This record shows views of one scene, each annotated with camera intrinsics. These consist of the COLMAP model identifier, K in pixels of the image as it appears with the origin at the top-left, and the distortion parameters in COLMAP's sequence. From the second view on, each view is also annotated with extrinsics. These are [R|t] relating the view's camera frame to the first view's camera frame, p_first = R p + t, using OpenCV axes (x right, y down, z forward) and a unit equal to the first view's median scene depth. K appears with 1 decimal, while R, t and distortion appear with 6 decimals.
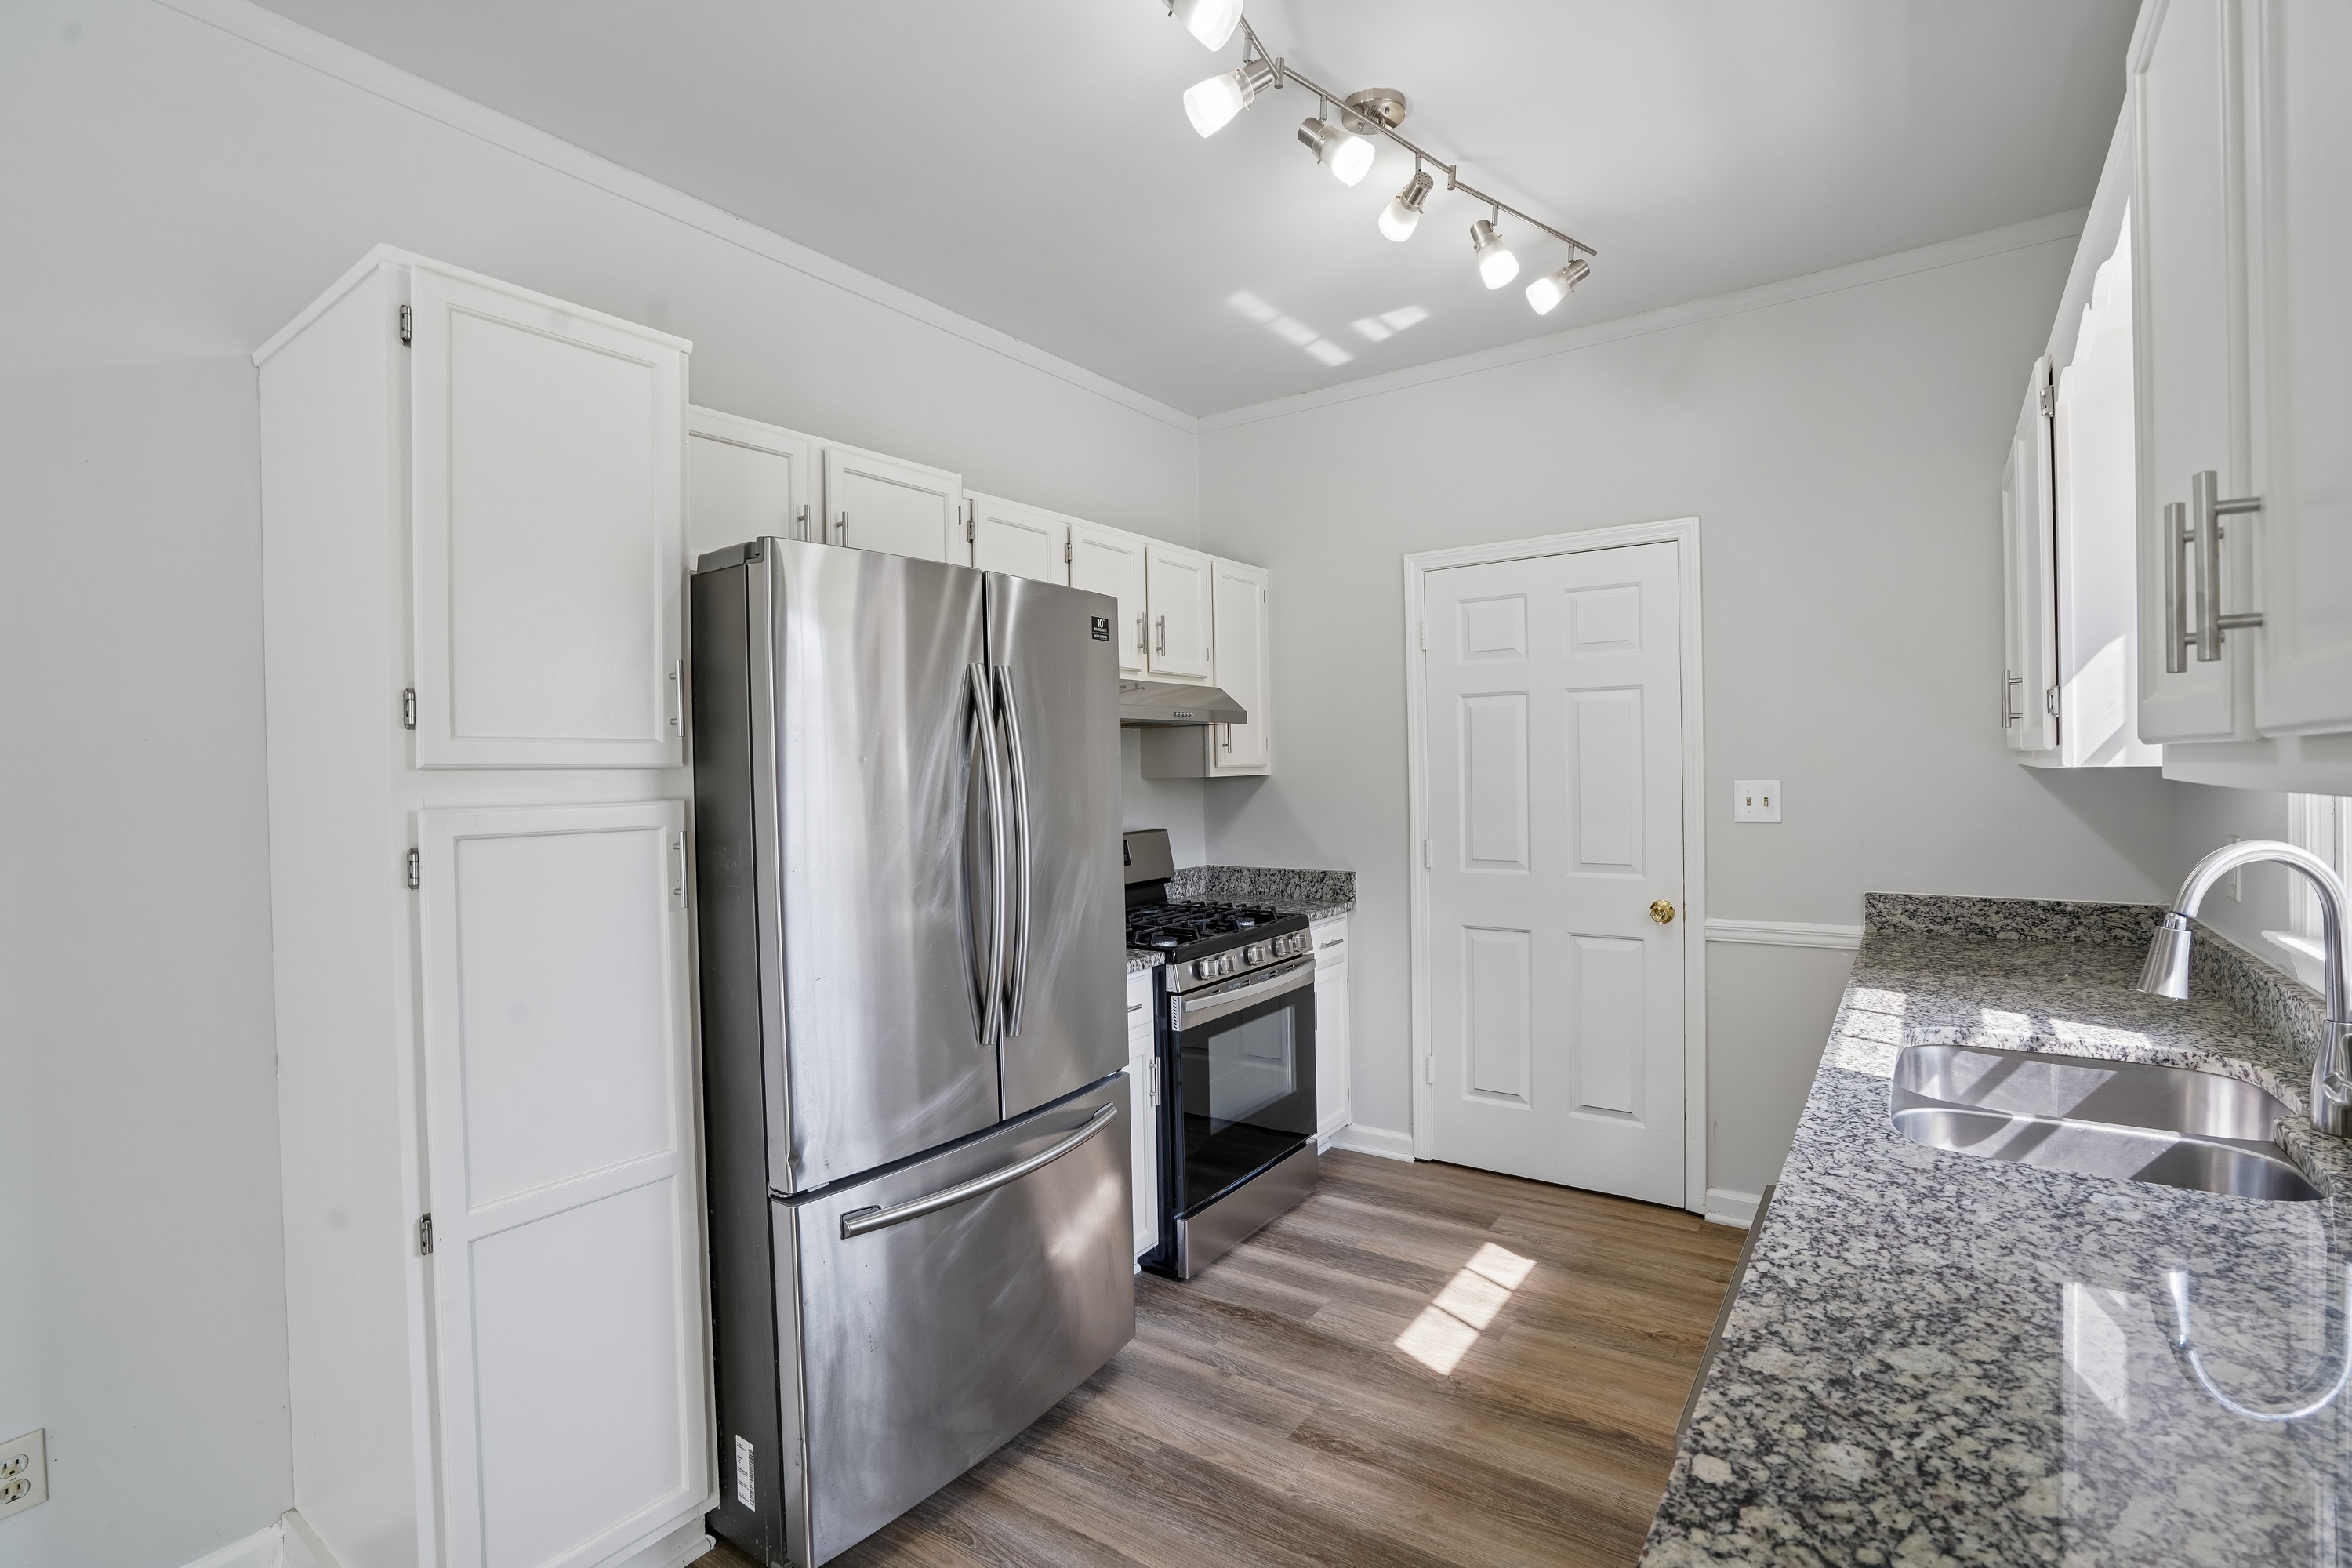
lens RADIAL K [[1082.5, 0, 1164.8], [0, 1082.5, 778.7], [0, 0, 1]] dist [-0.062099, 0.028013]
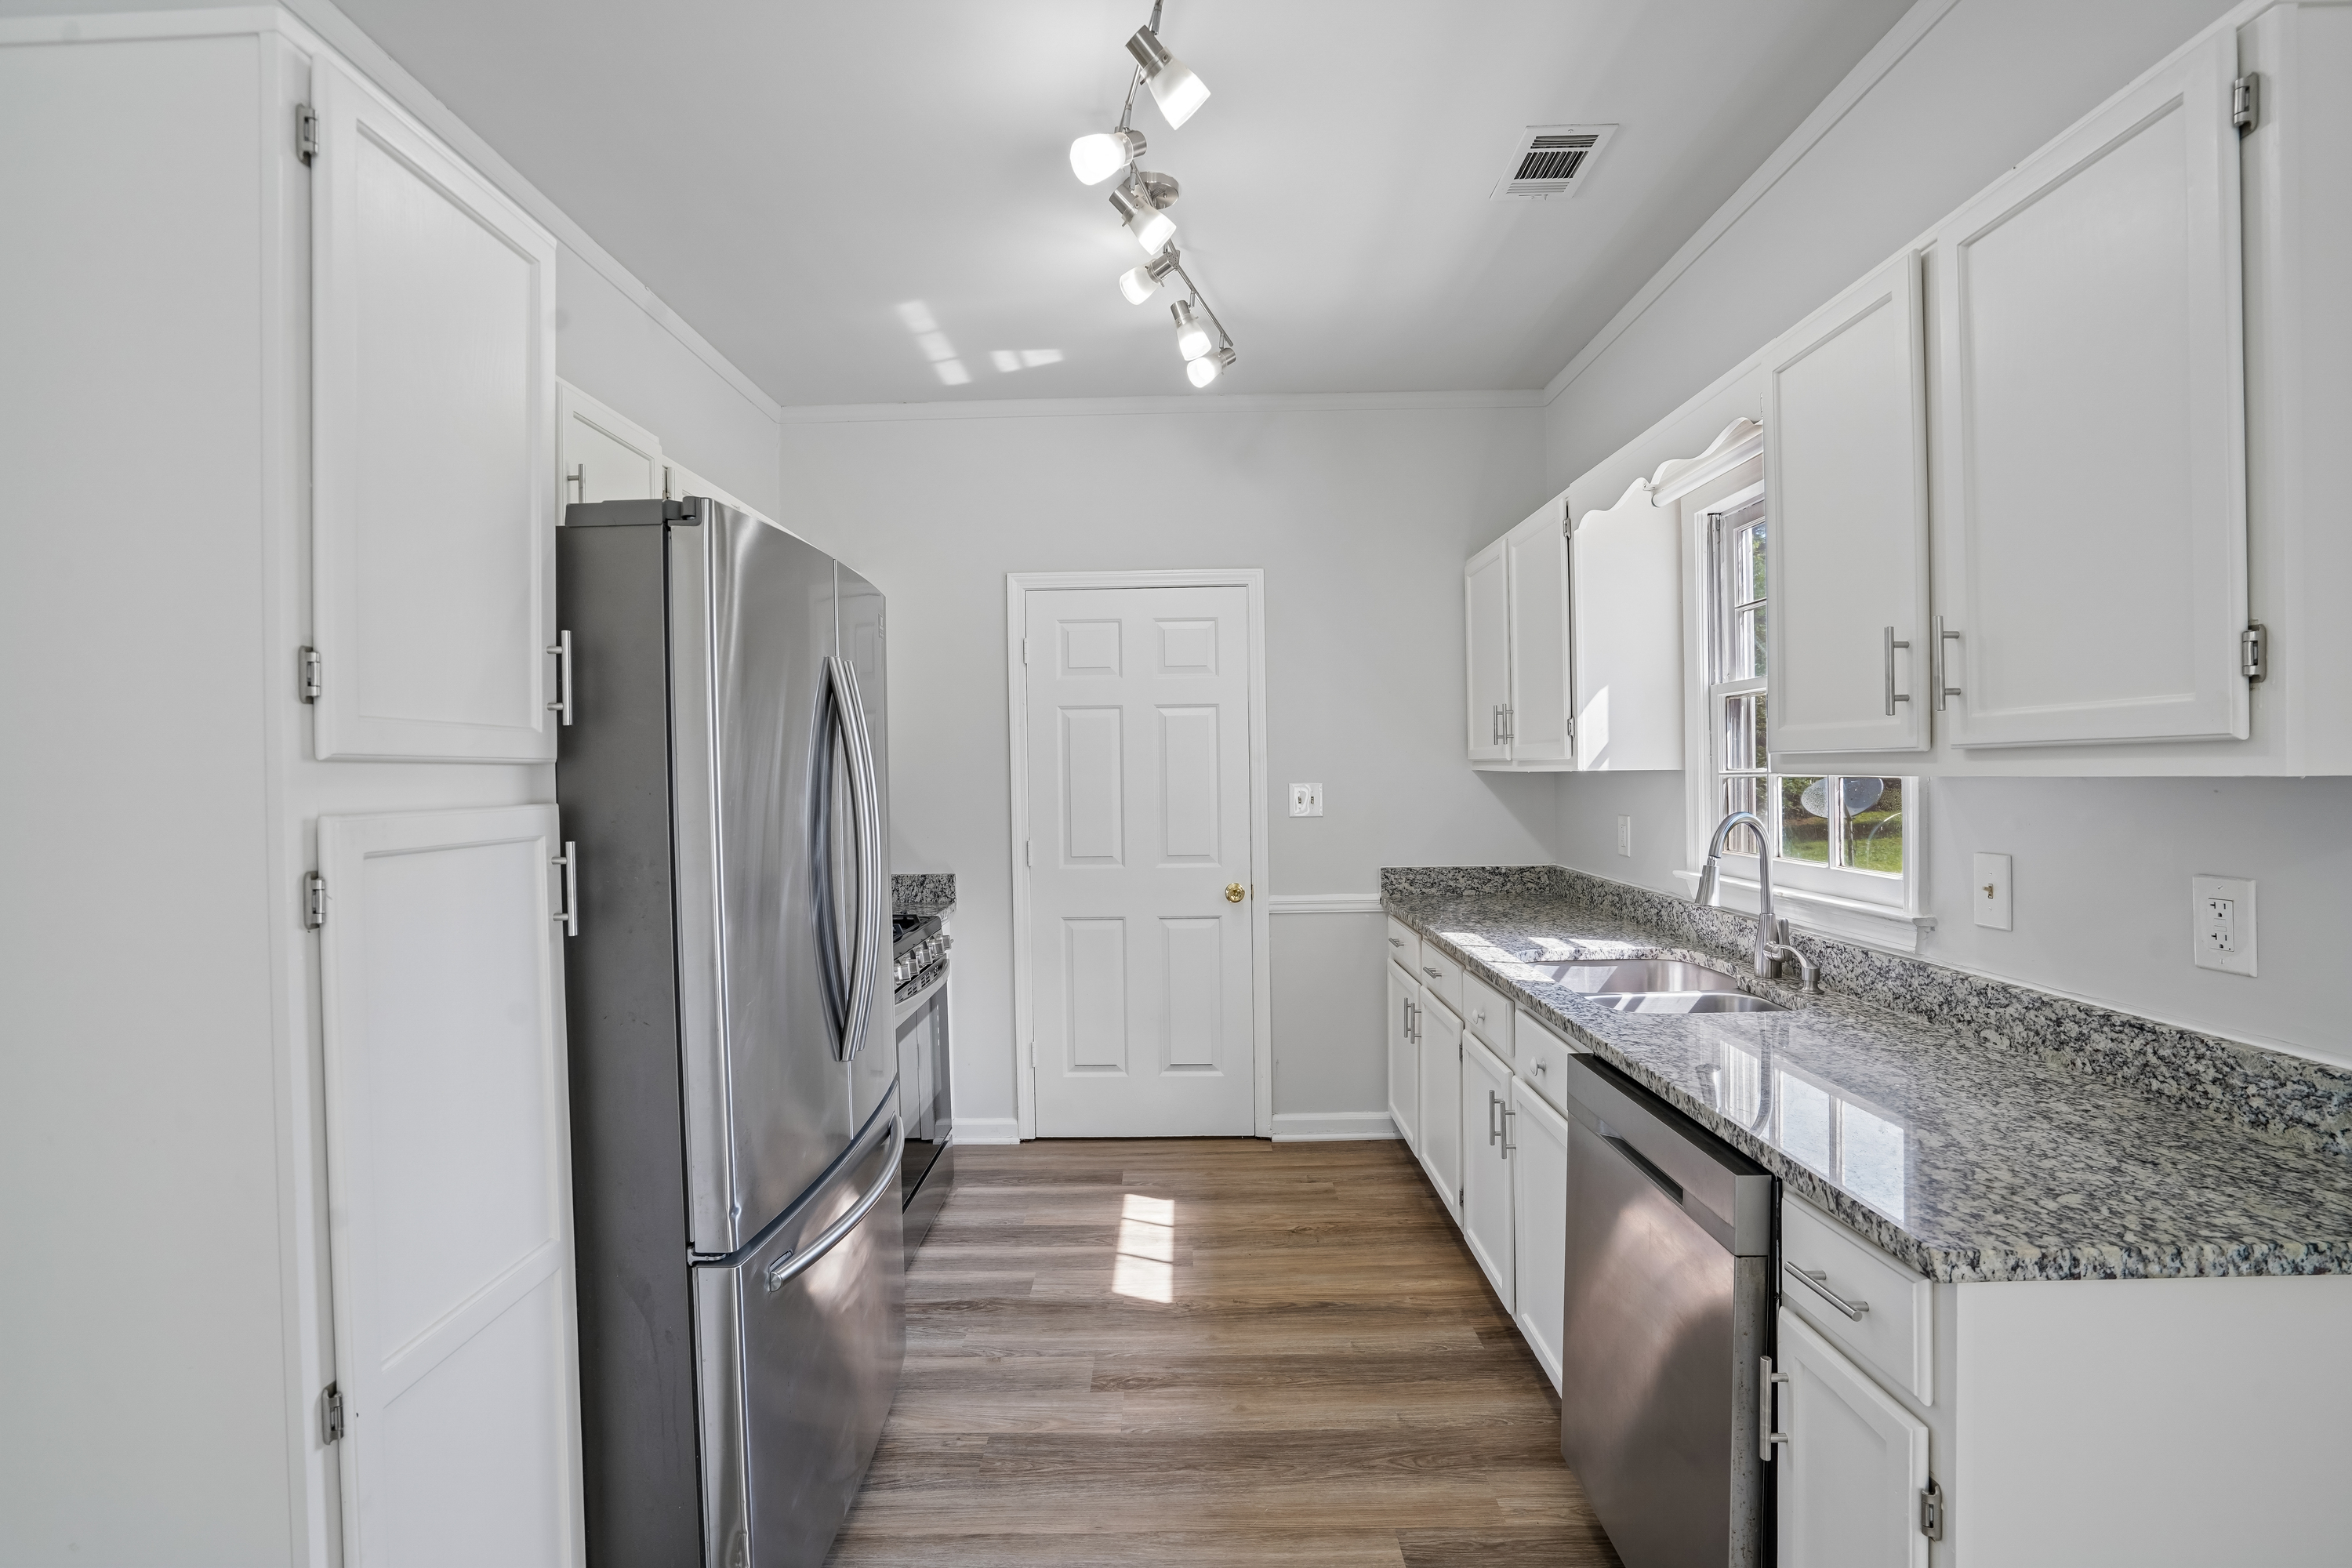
lens RADIAL K [[1082.5, 0, 1164.8], [0, 1082.5, 778.7], [0, 0, 1]] dist [-0.062099, 0.028013]
pose [[0.820840, -0.000026, 0.571158, -0.358434], [0.006095, 0.999943, -0.008714, 0.007263], [-0.571125, 0.010634, 0.820794, 0.050746]]
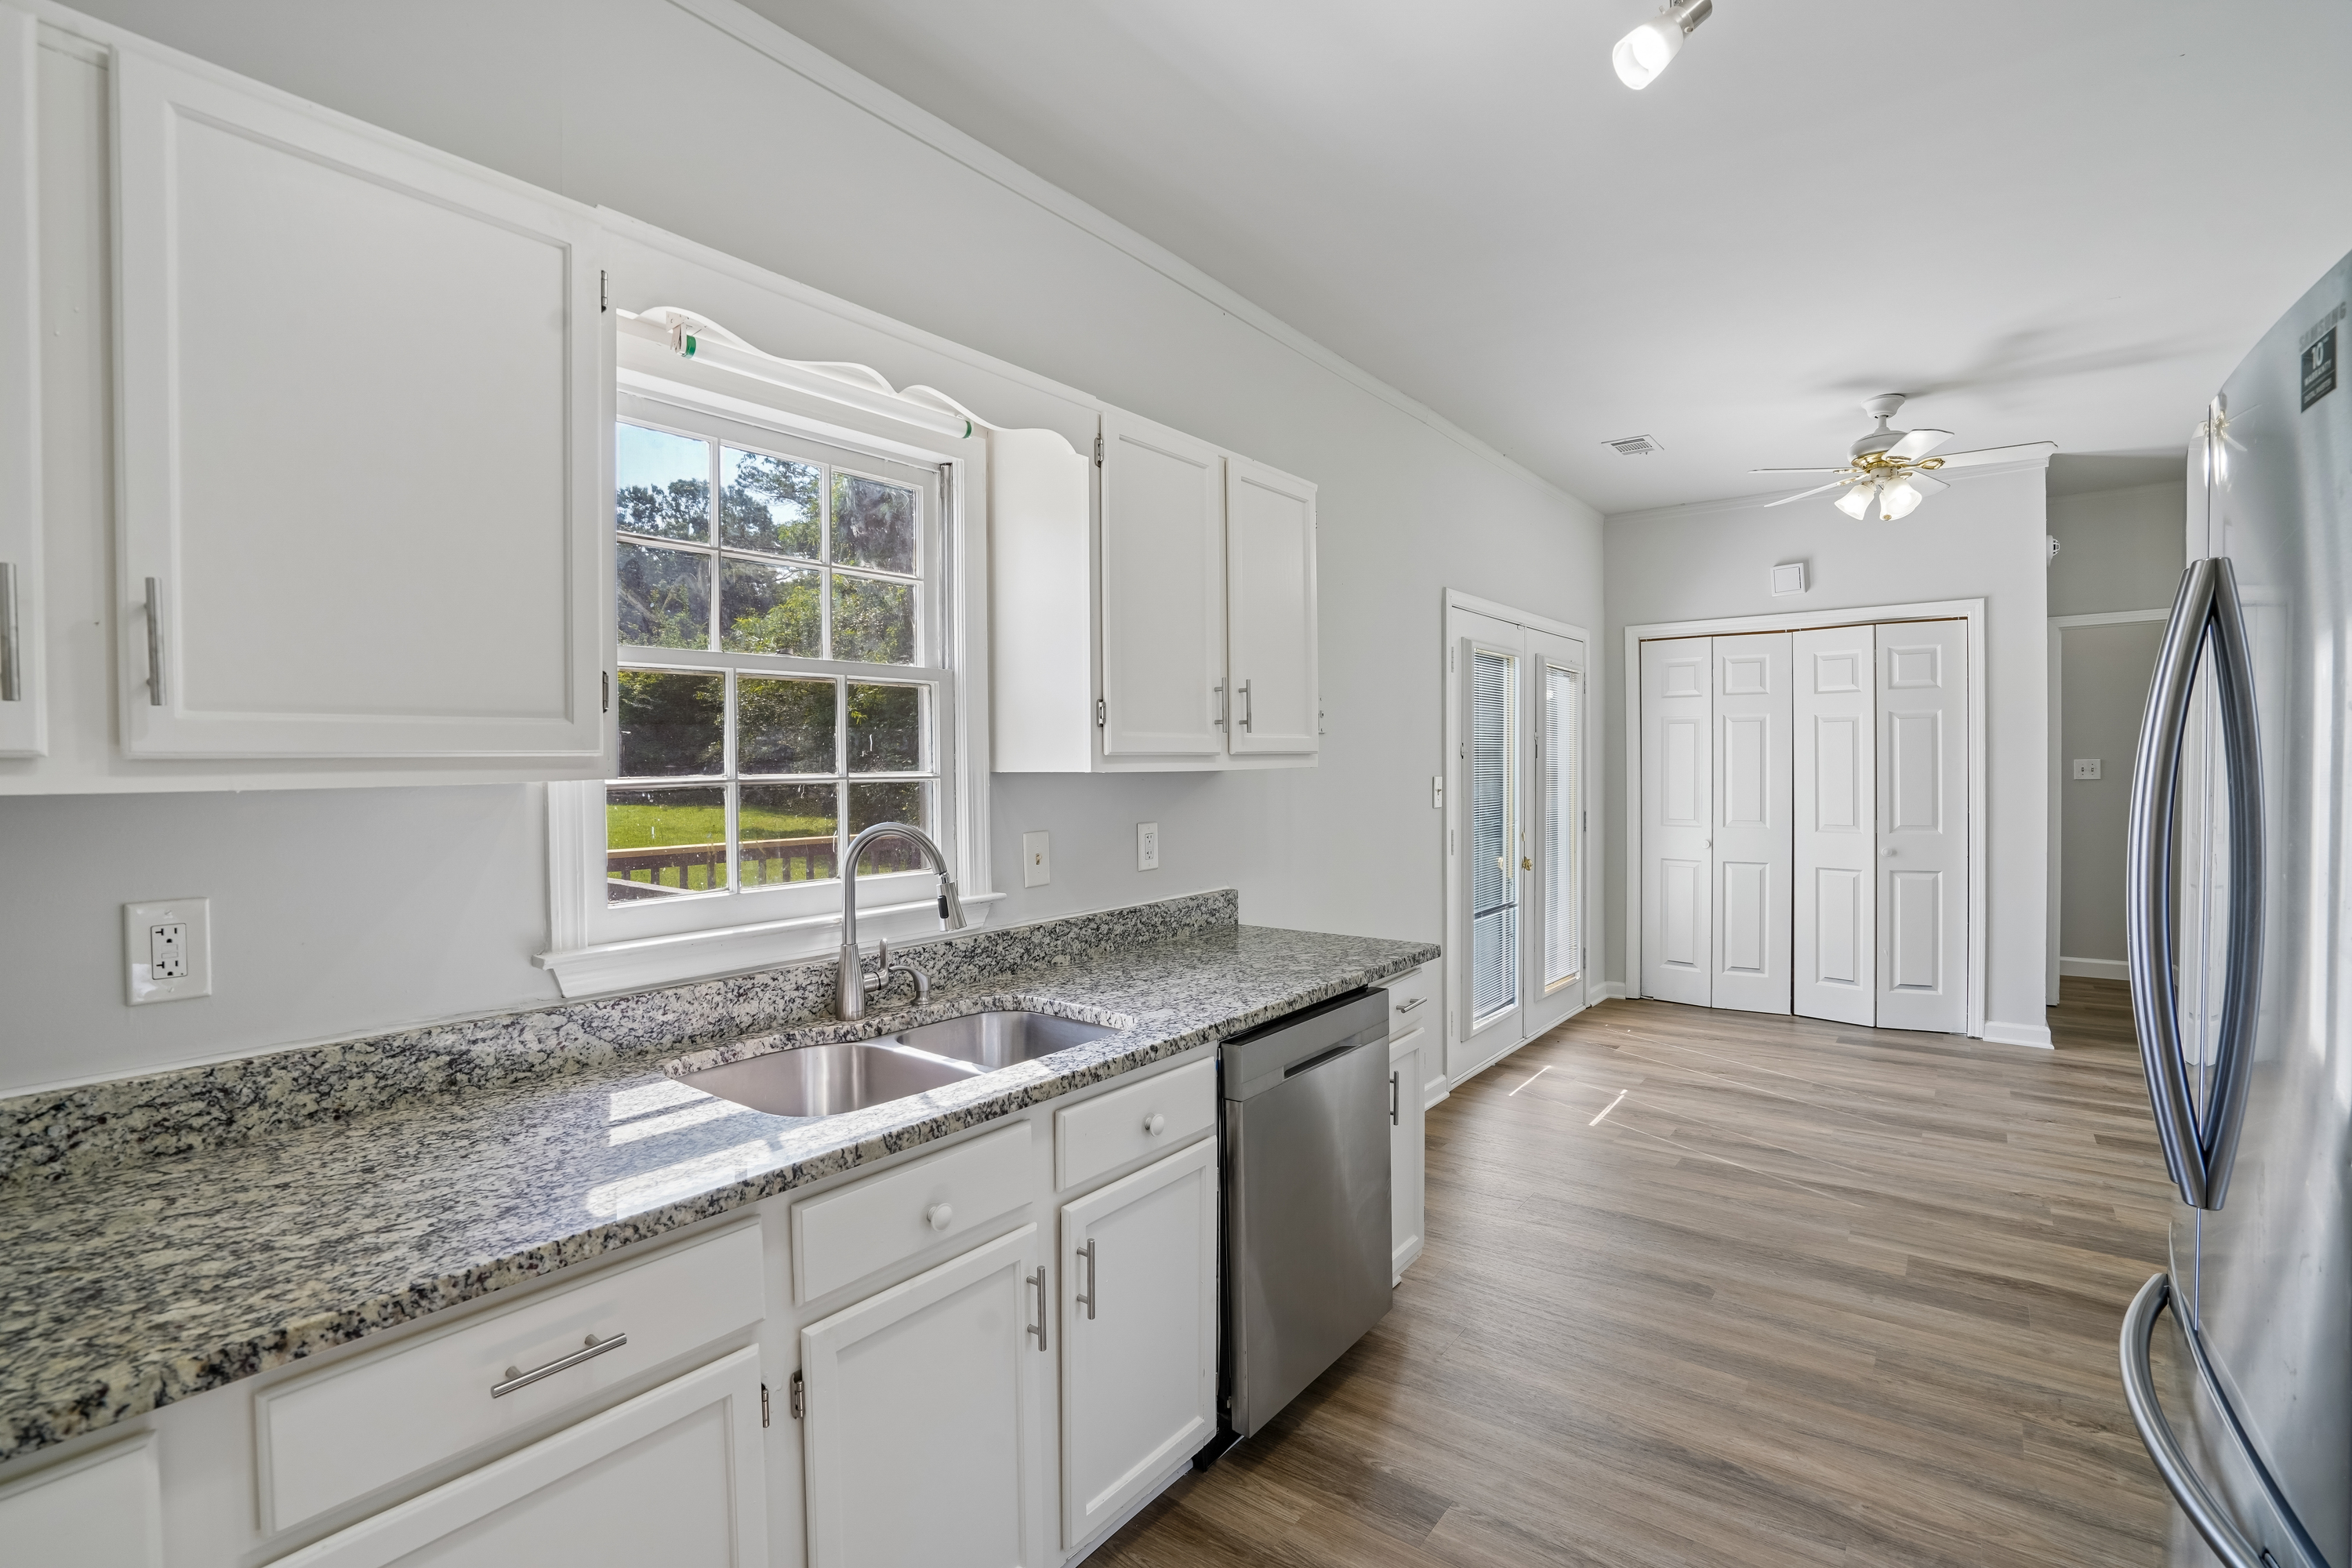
lens RADIAL K [[1082.5, 0, 1164.8], [0, 1082.5, 778.7], [0, 0, 1]] dist [-0.062099, 0.028013]
pose [[-0.998889, 0.027067, 0.038581, 0.299464], [0.028023, 0.999308, 0.024458, -0.013796], [-0.037892, 0.025512, -0.998956, 1.225787]]
